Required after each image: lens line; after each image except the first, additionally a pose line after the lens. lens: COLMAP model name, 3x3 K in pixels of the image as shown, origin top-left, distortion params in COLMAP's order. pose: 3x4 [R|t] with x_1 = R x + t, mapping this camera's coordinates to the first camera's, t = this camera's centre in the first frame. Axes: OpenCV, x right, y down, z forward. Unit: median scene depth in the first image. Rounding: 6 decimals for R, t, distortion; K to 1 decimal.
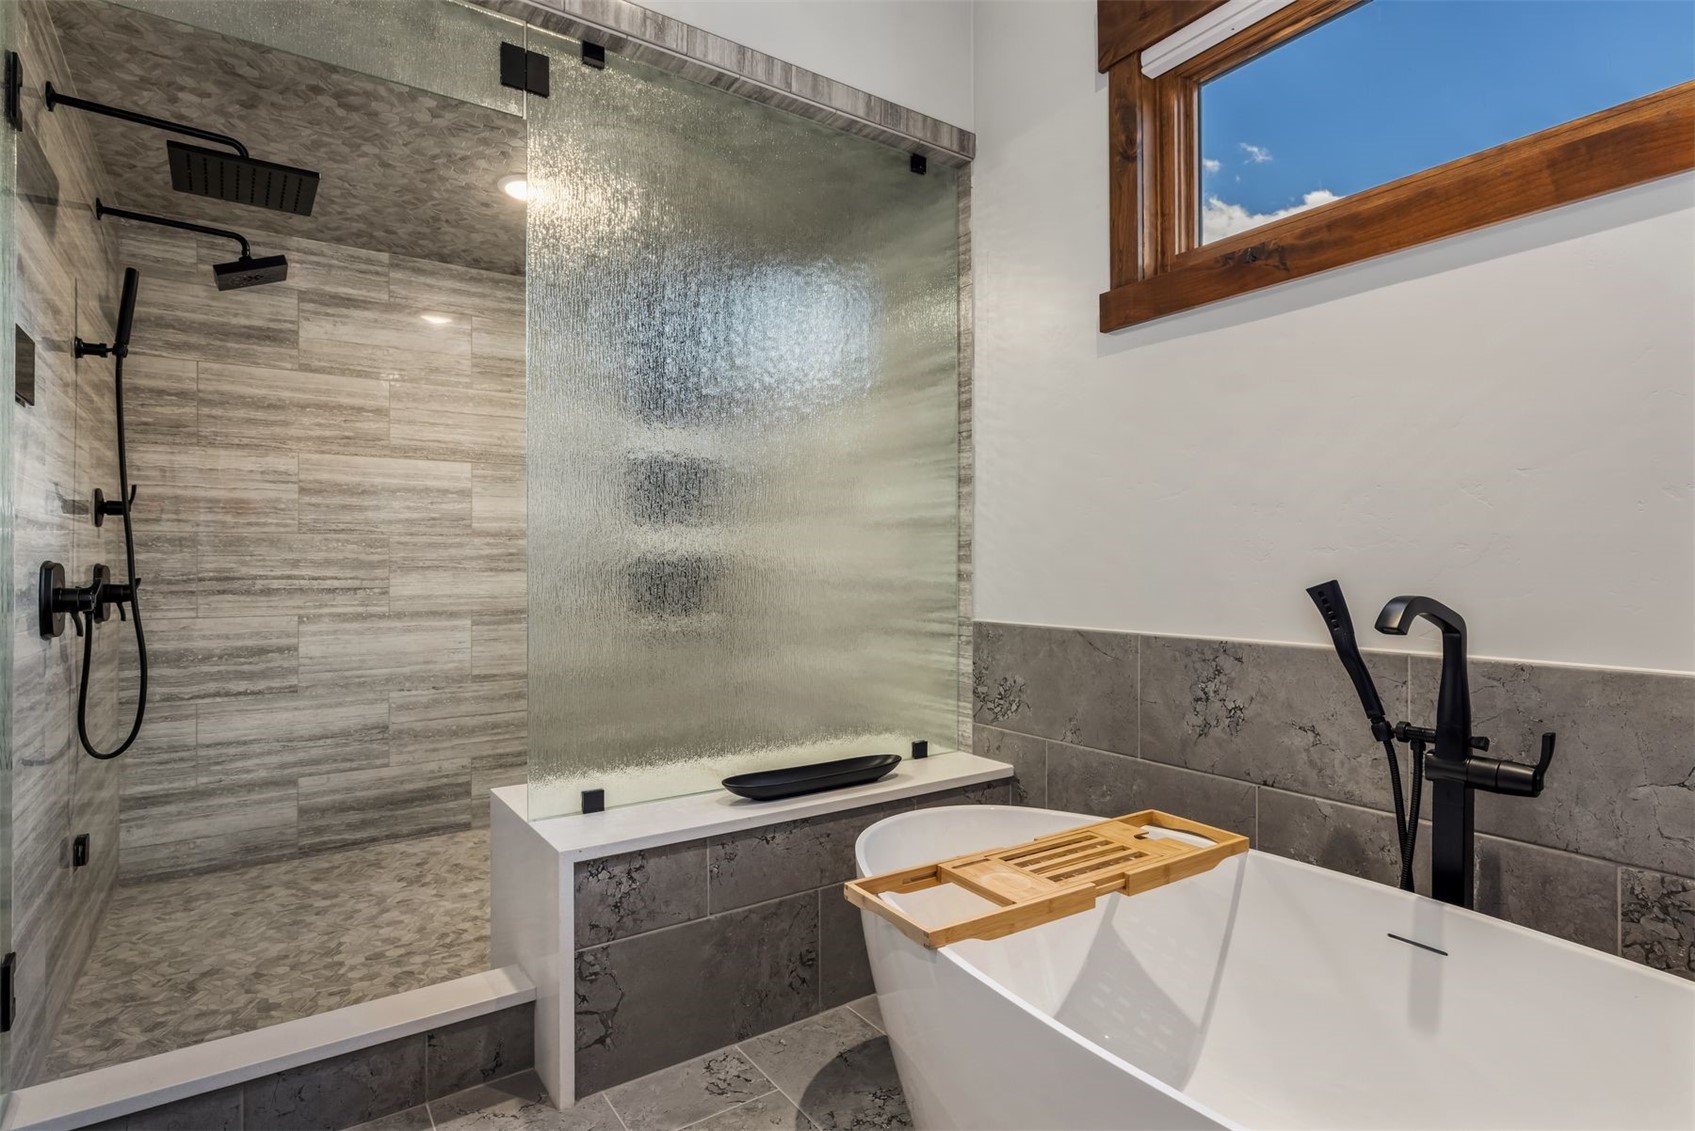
lens RADIAL K [[852.6, 0, 845.5], [0, 852.6, 566.9], [0, 0, 1]] dist [-0.004386, -0.000293]
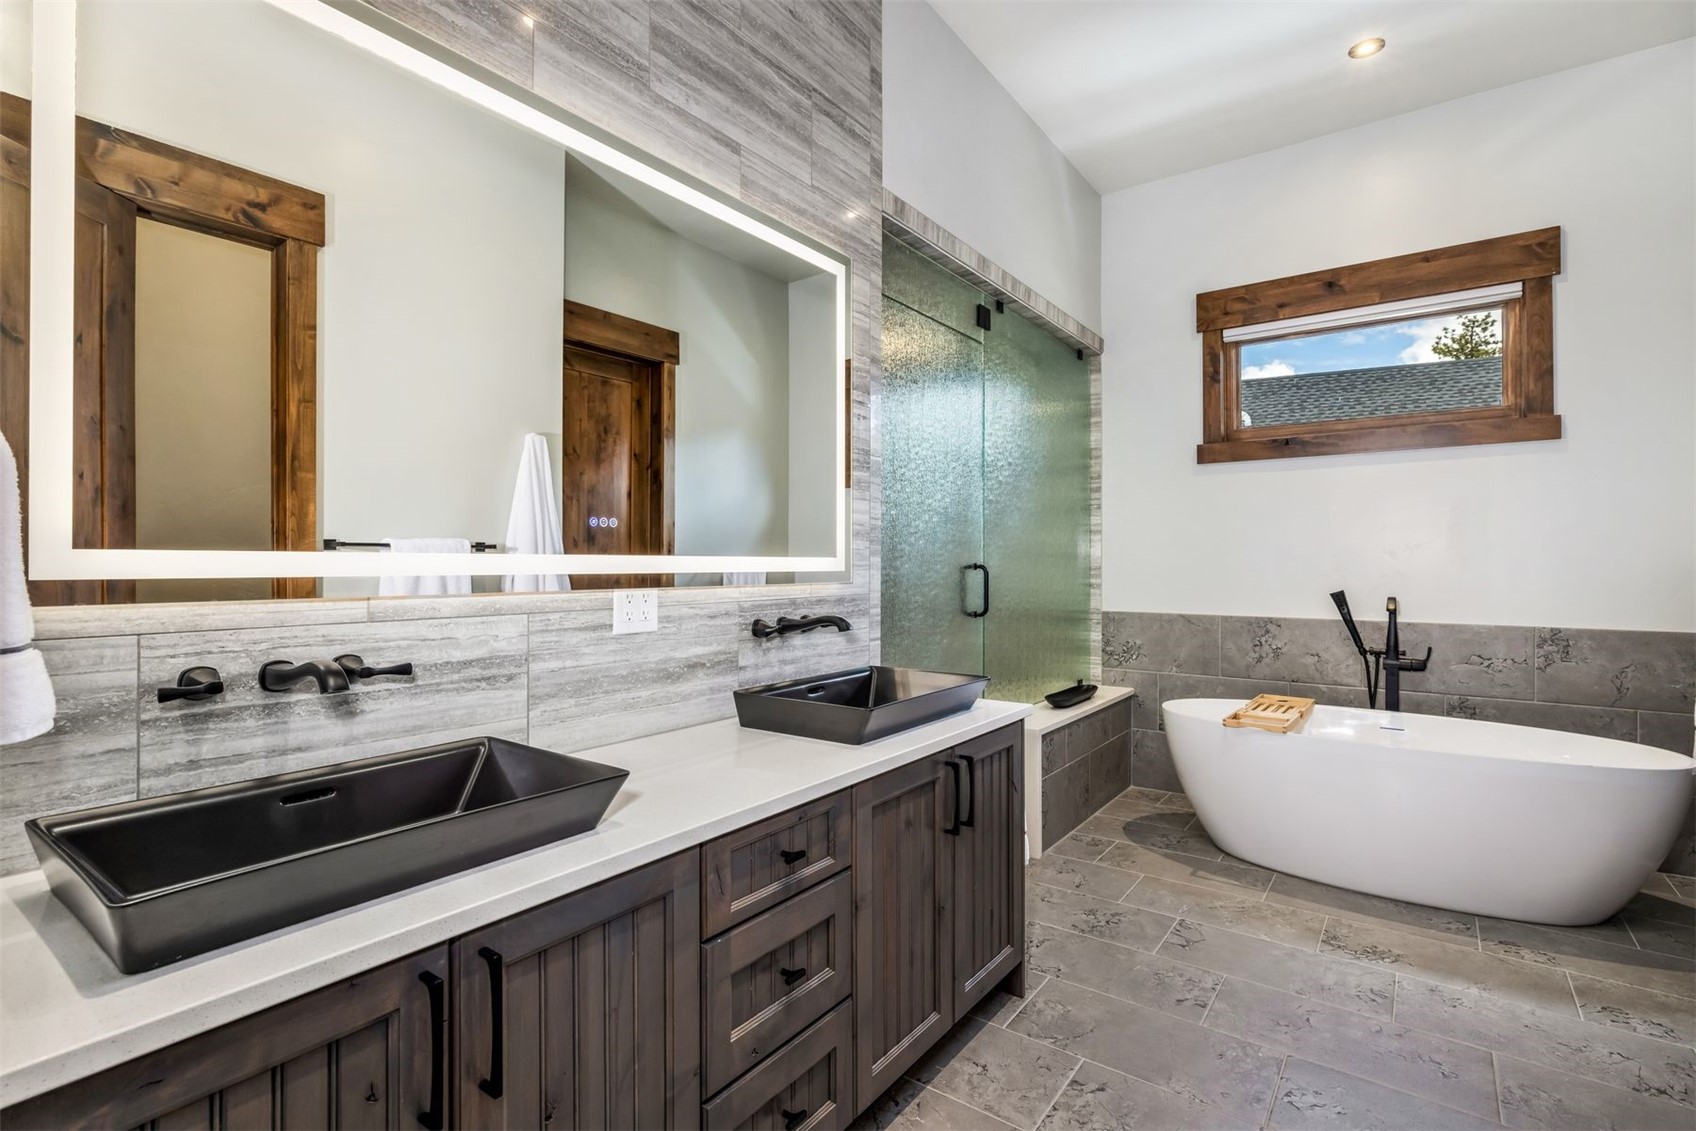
lens RADIAL K [[796.8, 0, 848.2], [0, 796.8, 565.1], [0, 0, 1]] dist [0.001299, 0.000433]
pose [[0.941947, 0.004594, 0.335731, -1.241422], [-0.004441, 0.999989, -0.001223, -0.039065], [-0.335733, -0.000339, 0.941957, -0.543720]]
